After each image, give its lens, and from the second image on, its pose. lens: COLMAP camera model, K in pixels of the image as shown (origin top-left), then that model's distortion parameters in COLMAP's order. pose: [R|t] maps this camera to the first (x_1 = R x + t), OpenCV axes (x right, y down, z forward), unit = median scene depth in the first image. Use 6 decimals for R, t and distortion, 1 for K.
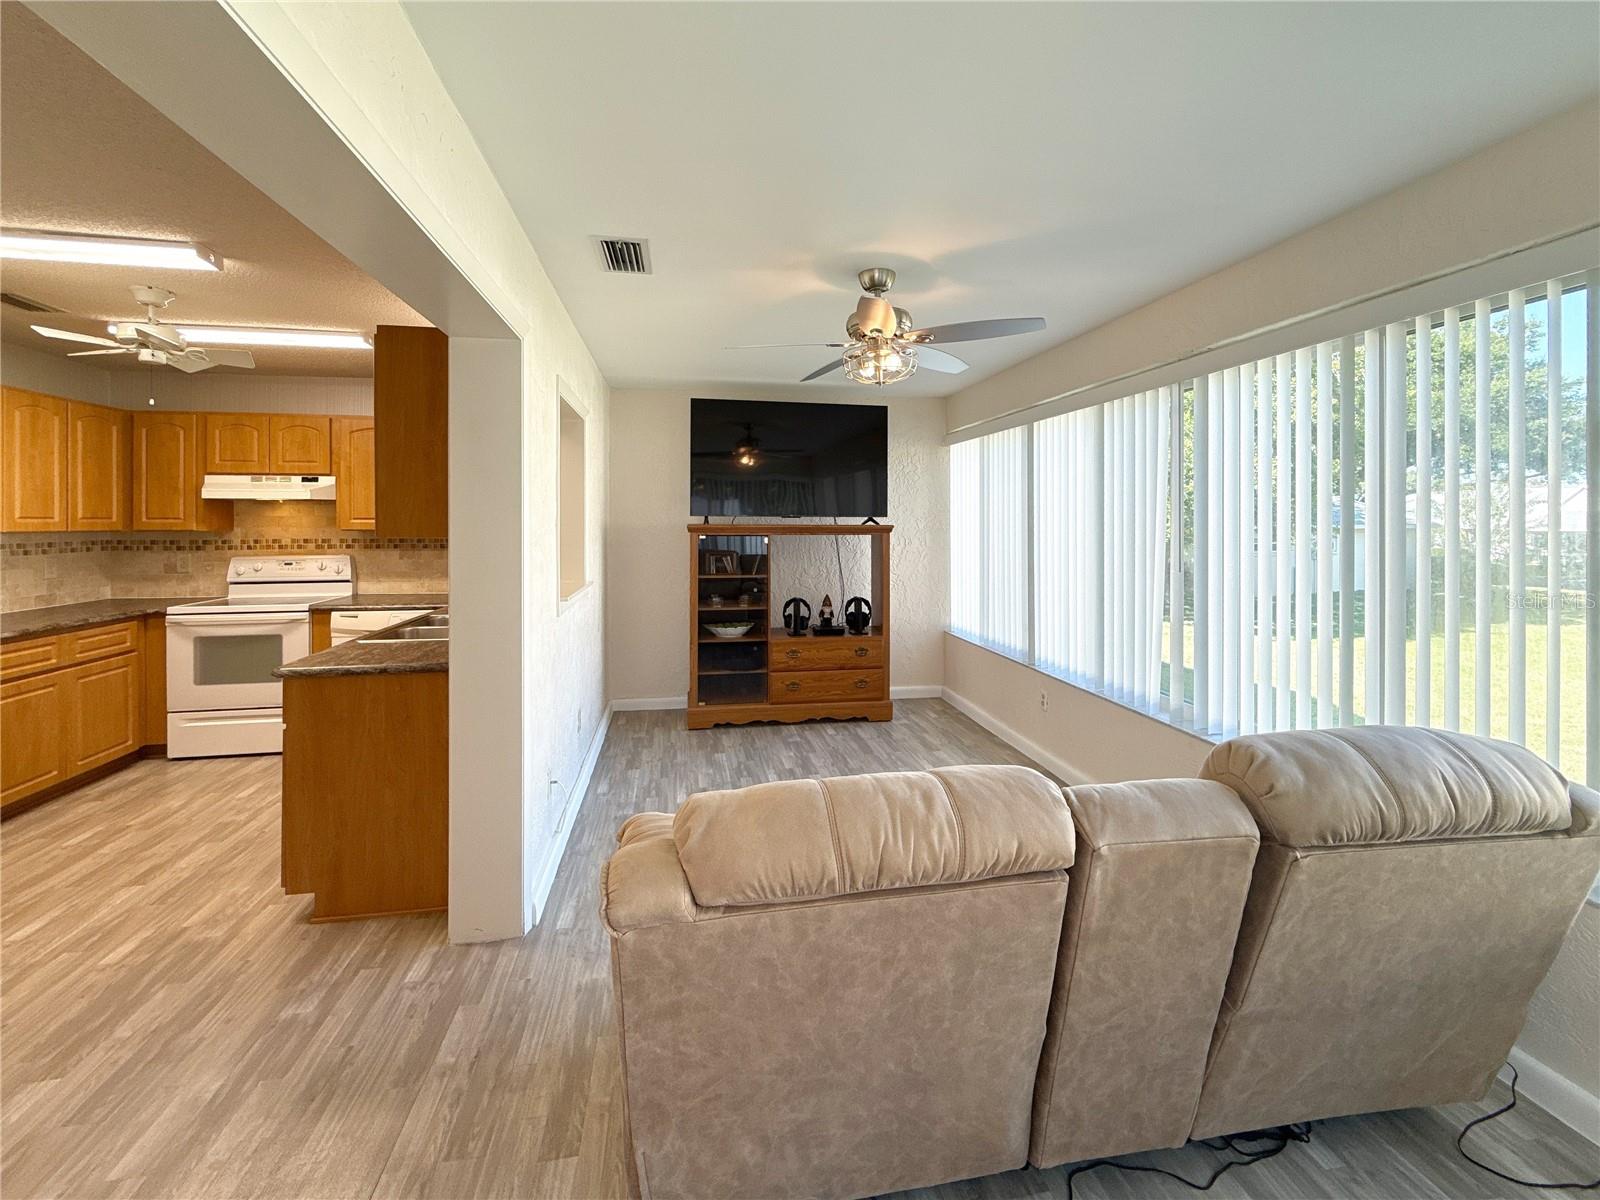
lens RADIAL K [[684.3, 0, 801.3], [0, 684.3, 520.7], [0, 0, 1]] dist [0.001069, -0.000260]
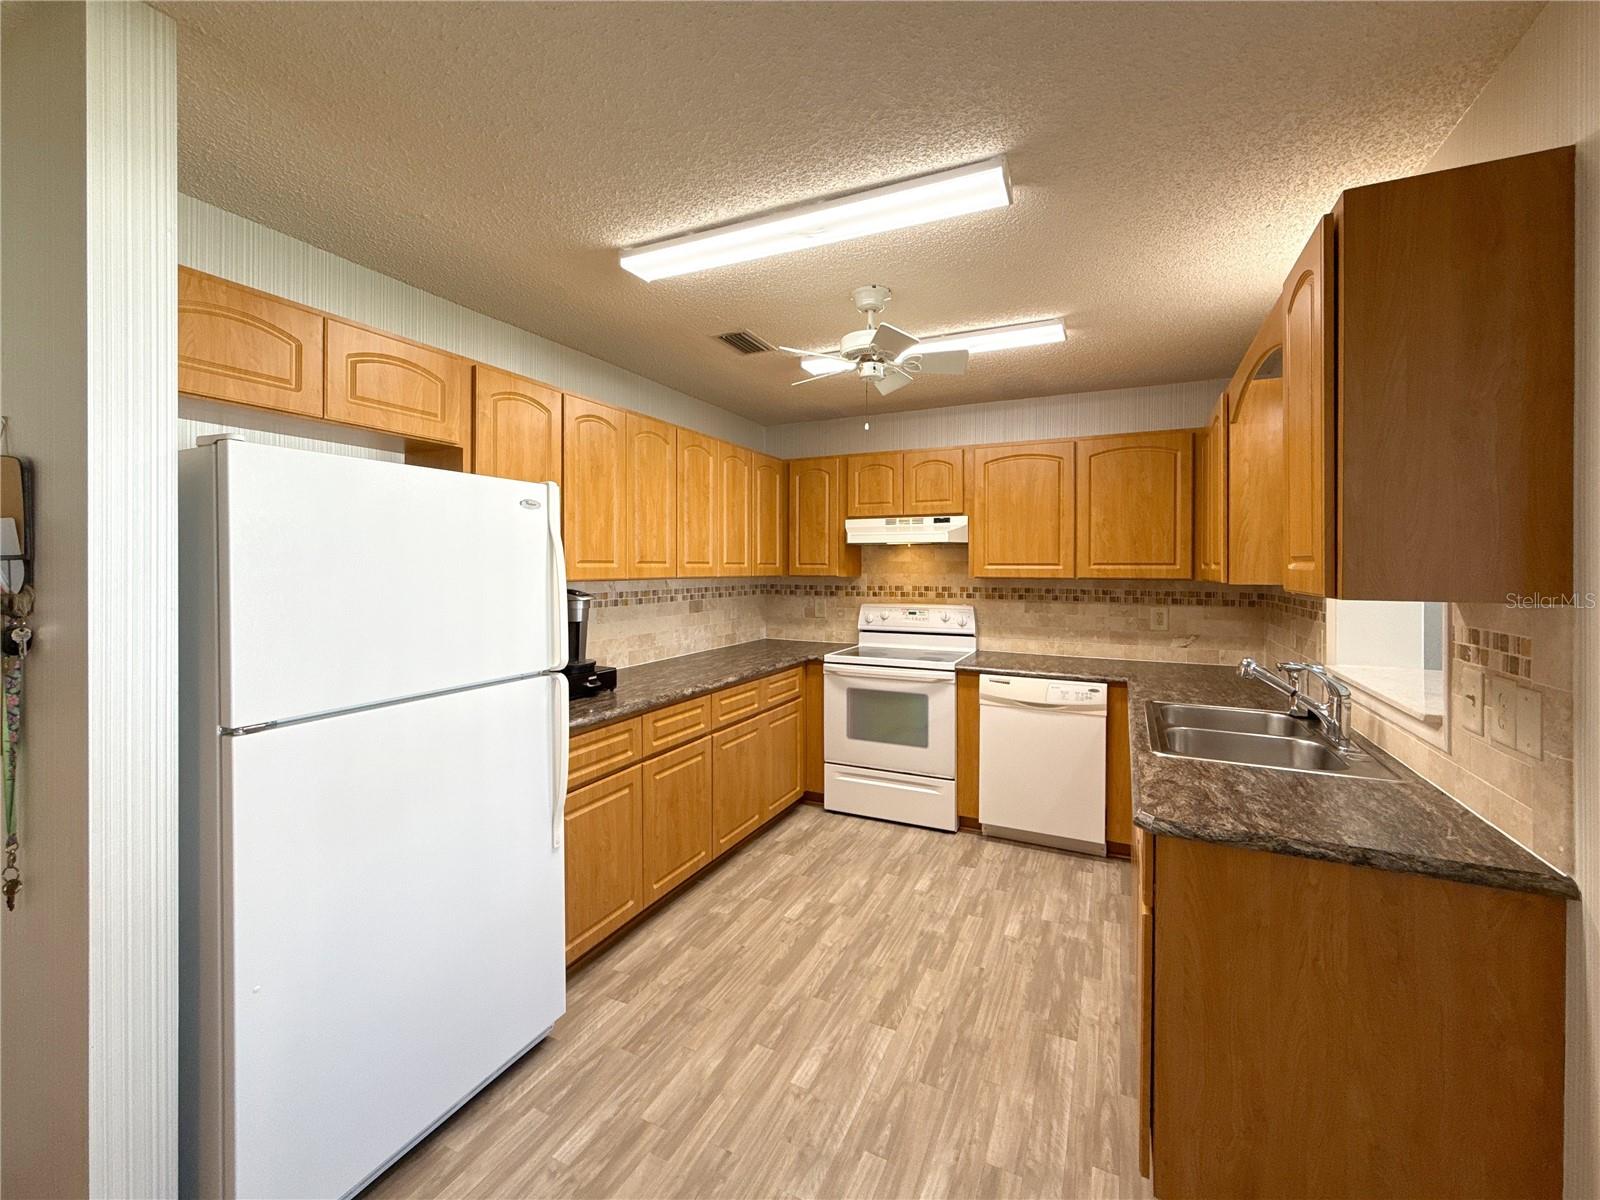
lens RADIAL K [[662.1, 0, 800.1], [0, 662.1, 569.2], [0, 0, 1]] dist [0.000374, -0.000476]
pose [[0.810007, 0.004608, -0.586402, -0.389378], [-0.002310, 0.999986, 0.004668, -0.000149], [0.586416, -0.002427, 0.810007, 0.207546]]
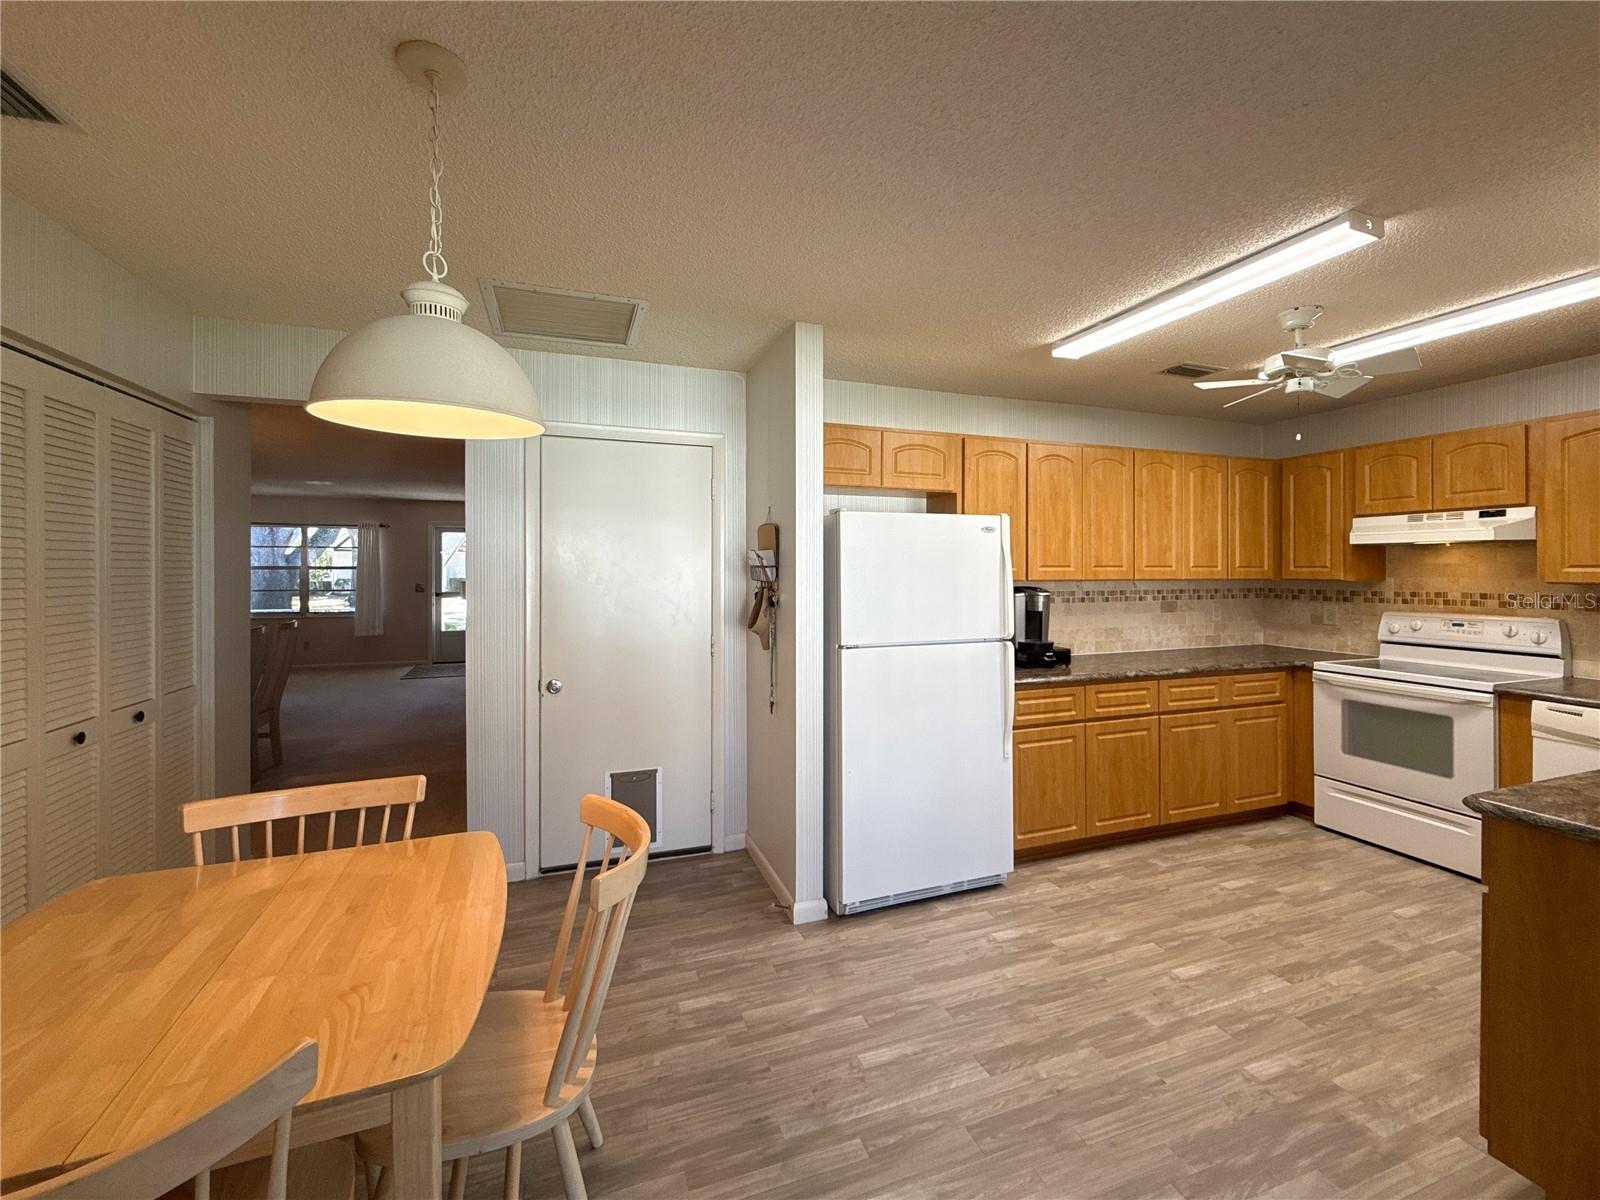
lens RADIAL K [[662.1, 0, 800.1], [0, 662.1, 569.2], [0, 0, 1]] dist [0.000374, -0.000476]
pose [[0.164621, -0.000578, -0.986357, -0.144717], [0.000197, 1.000000, -0.000553, 0.000180], [0.986357, -0.000104, 0.164621, 0.153766]]
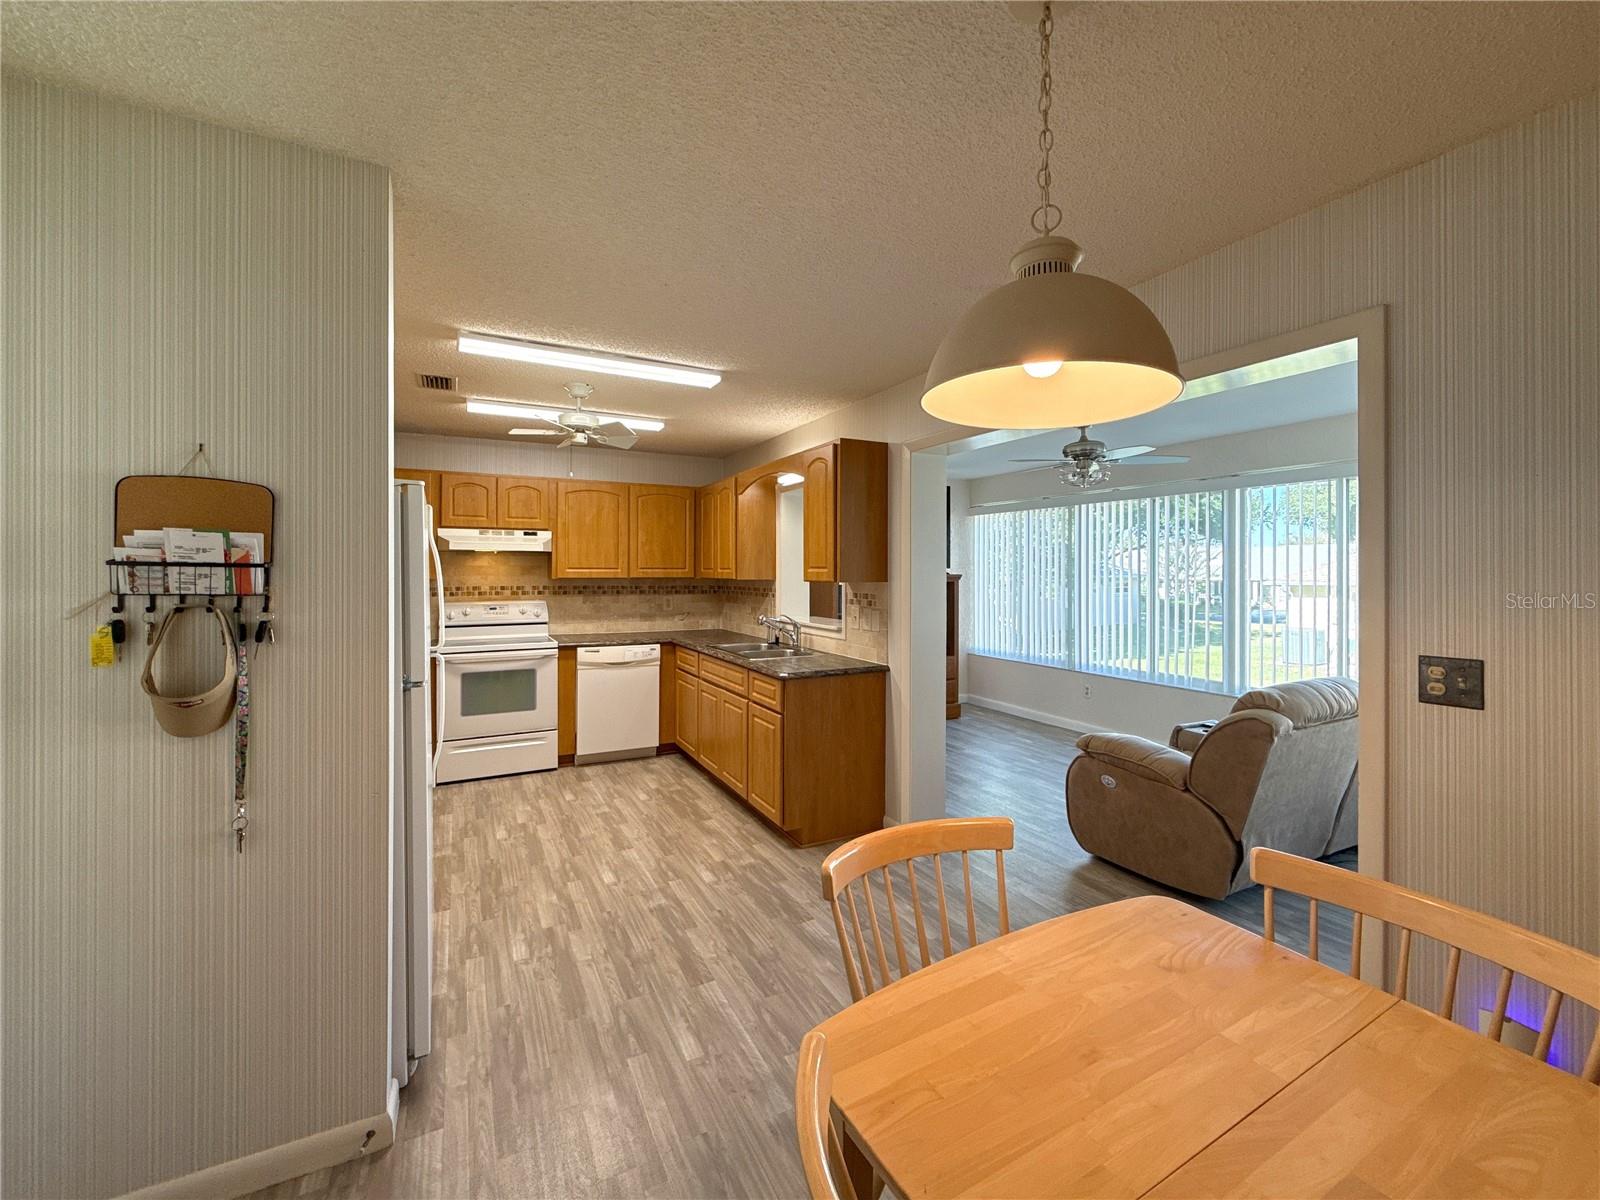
lens RADIAL K [[662.1, 0, 800.1], [0, 662.1, 569.2], [0, 0, 1]] dist [0.000374, -0.000476]
pose [[0.954836, 0.003891, 0.297109, -0.665034], [-0.003388, 0.999992, -0.002208, -0.000343], [-0.297115, 0.001102, 0.954841, -0.197790]]
